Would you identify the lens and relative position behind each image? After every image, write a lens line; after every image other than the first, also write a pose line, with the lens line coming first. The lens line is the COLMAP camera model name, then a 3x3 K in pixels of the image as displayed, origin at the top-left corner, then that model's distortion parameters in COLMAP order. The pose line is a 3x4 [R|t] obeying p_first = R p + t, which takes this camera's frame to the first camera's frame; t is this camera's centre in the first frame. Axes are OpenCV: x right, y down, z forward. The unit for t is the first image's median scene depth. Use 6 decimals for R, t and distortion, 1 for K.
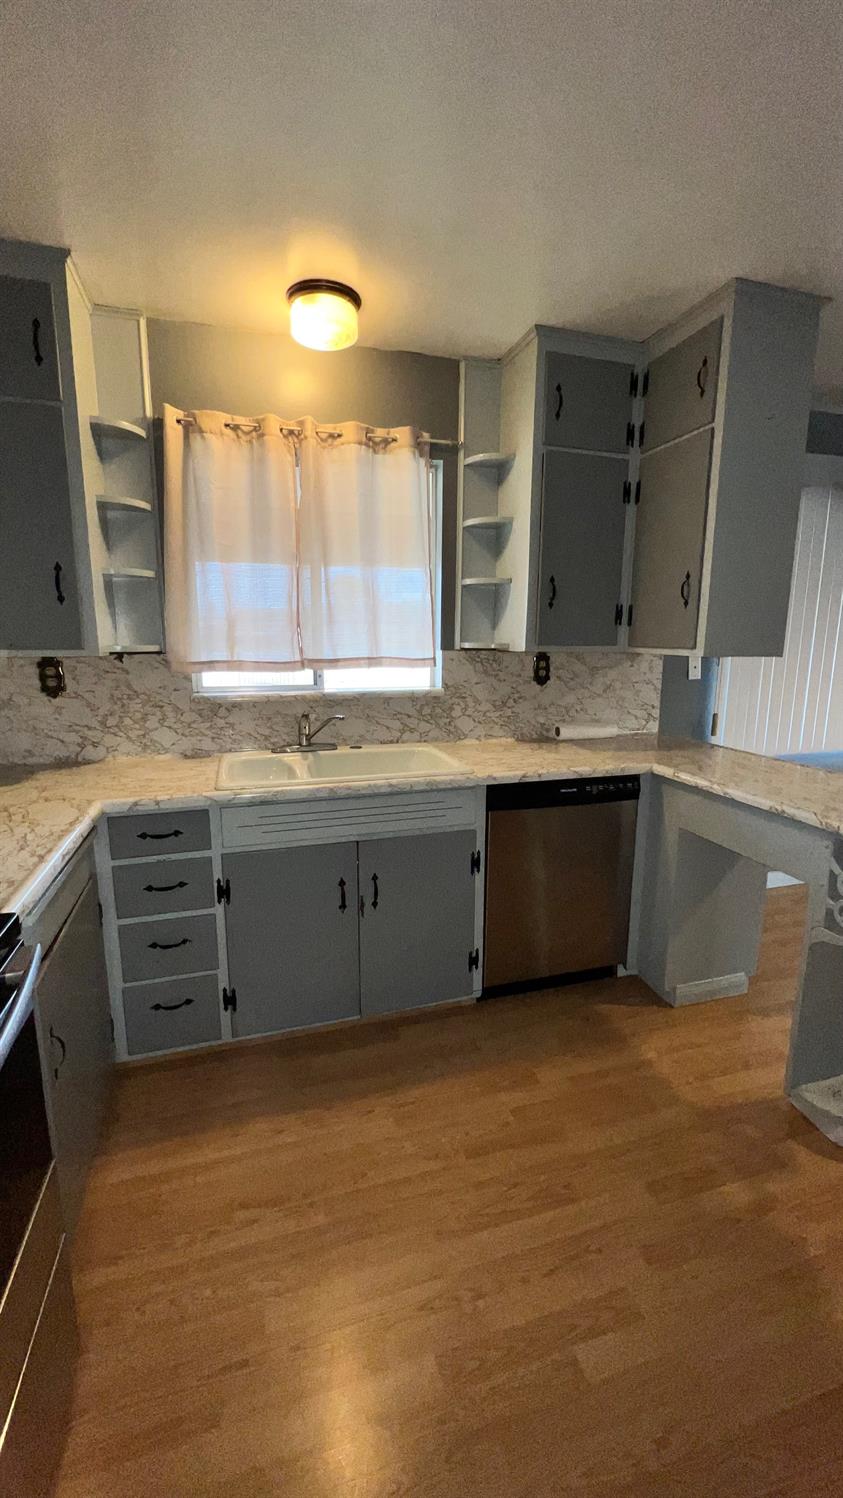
lens RADIAL K [[600.9, 0, 422.3], [0, 600.9, 745.3], [0, 0, 1]] dist [-0.000839, -0.000070]
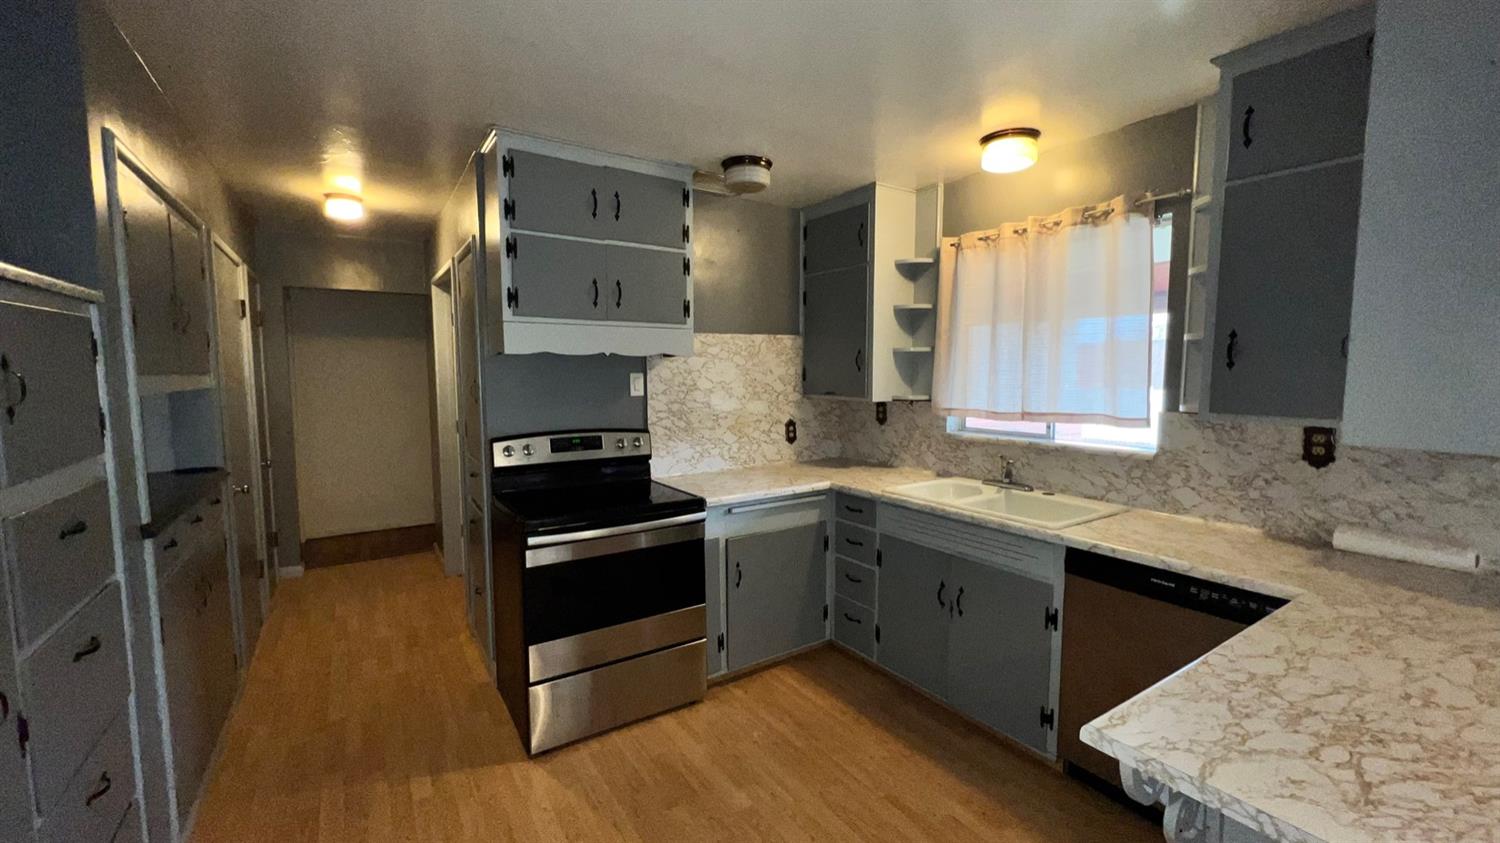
lens RADIAL K [[601.7, 0, 746.1], [0, 601.7, 421.8], [0, 0, 1]] dist [-0.000839, -0.000070]
pose [[0.285886, 0.079160, -0.954989, 0.851231], [-0.167823, 0.985316, 0.031434, -0.075445], [0.943454, 0.151282, 0.294973, 0.153561]]
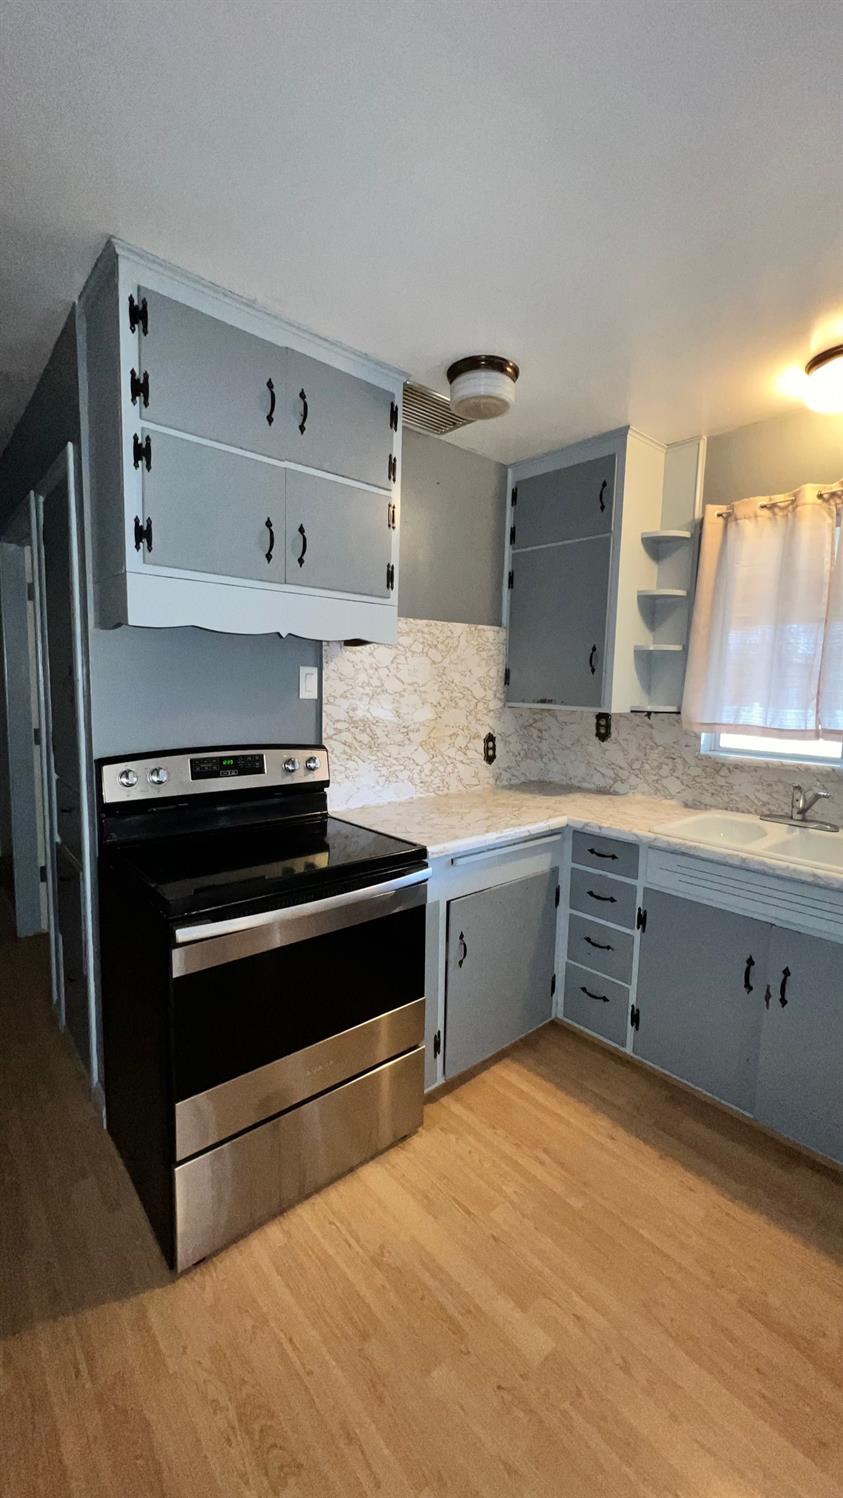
lens RADIAL K [[600.9, 0, 422.3], [0, 600.9, 745.3], [0, 0, 1]] dist [-0.000839, -0.000070]
pose [[0.413405, 0.104818, -0.904494, 0.427862], [-0.184265, 0.982430, 0.029630, -0.035842], [0.891708, 0.154417, 0.425456, 0.070044]]
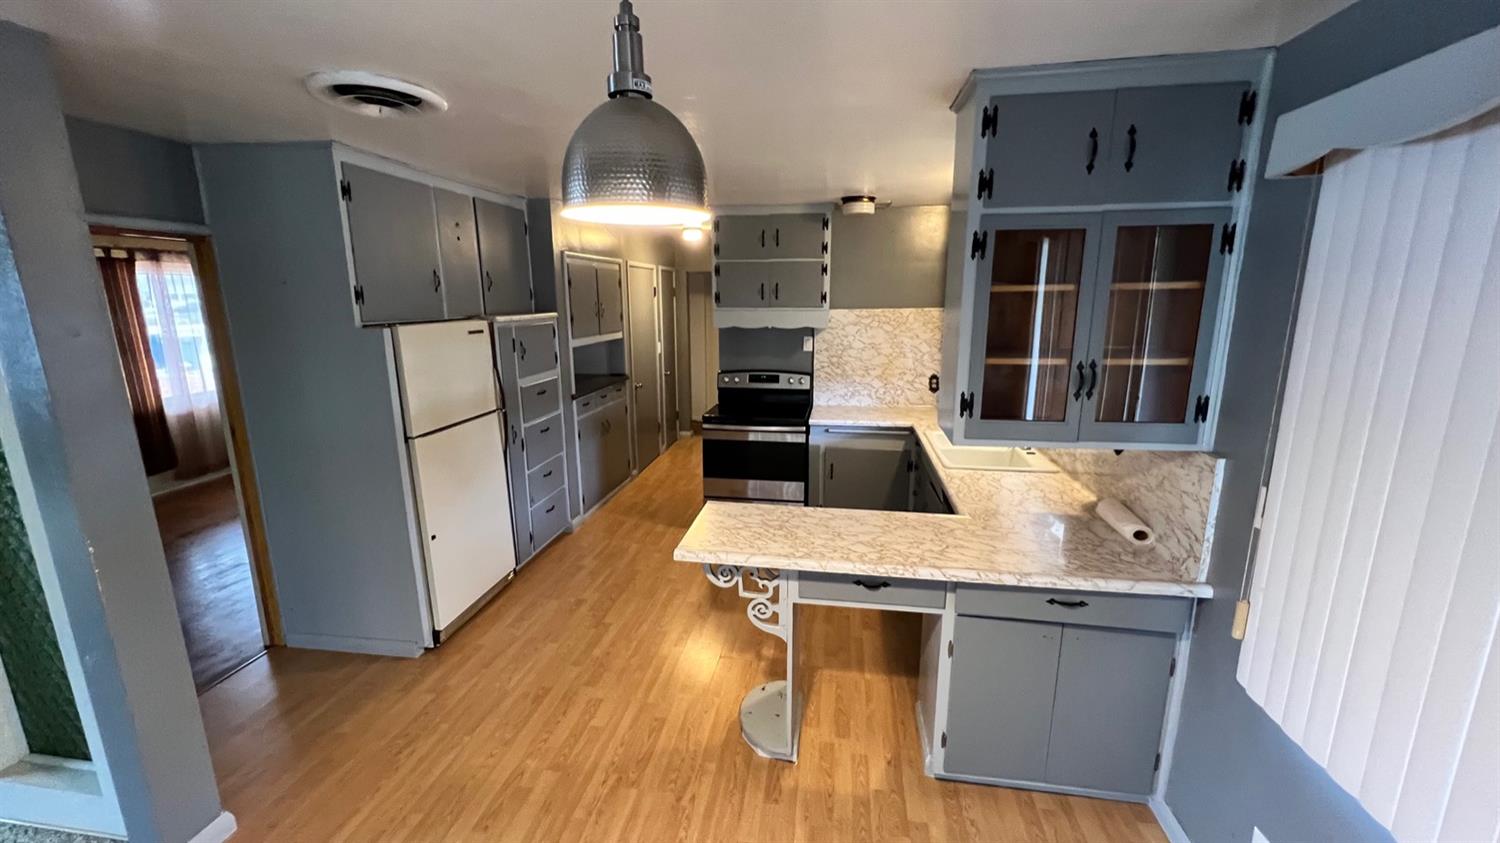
lens RADIAL K [[601.7, 0, 746.1], [0, 601.7, 421.8], [0, 0, 1]] dist [-0.000839, -0.000070]
pose [[-0.432898, 0.186538, -0.881932, 1.516525], [-0.157591, 0.947628, 0.277787, -0.381189], [0.887561, 0.259238, -0.380829, 1.031015]]
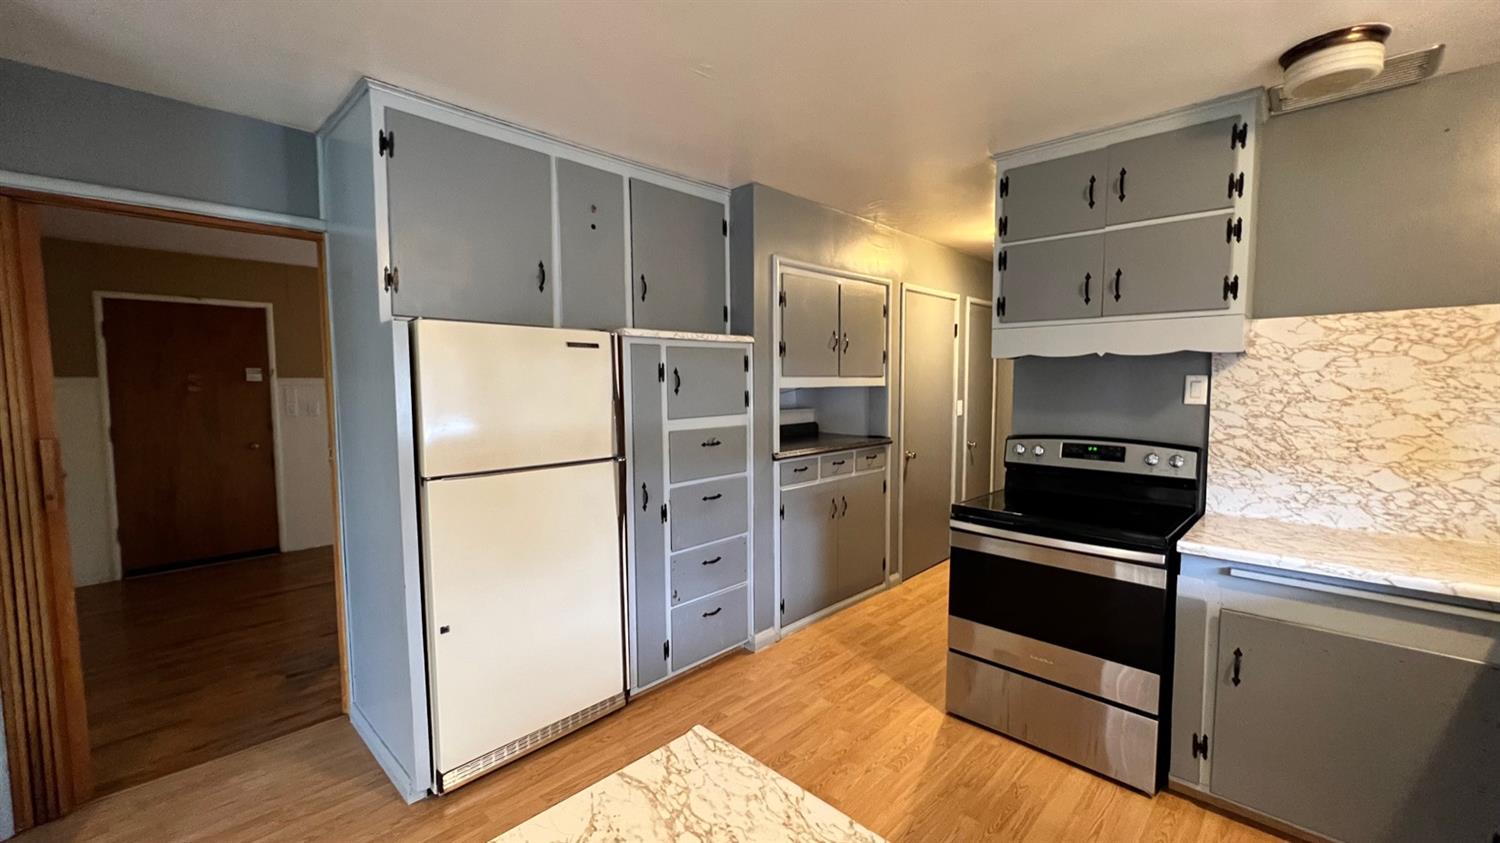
lens RADIAL K [[601.7, 0, 746.1], [0, 601.7, 421.8], [0, 0, 1]] dist [-0.000839, -0.000070]
pose [[-0.874175, 0.037208, -0.484184, 0.695877], [-0.083404, 0.970741, 0.225180, -0.199587], [0.478396, 0.237229, -0.845494, 0.878735]]
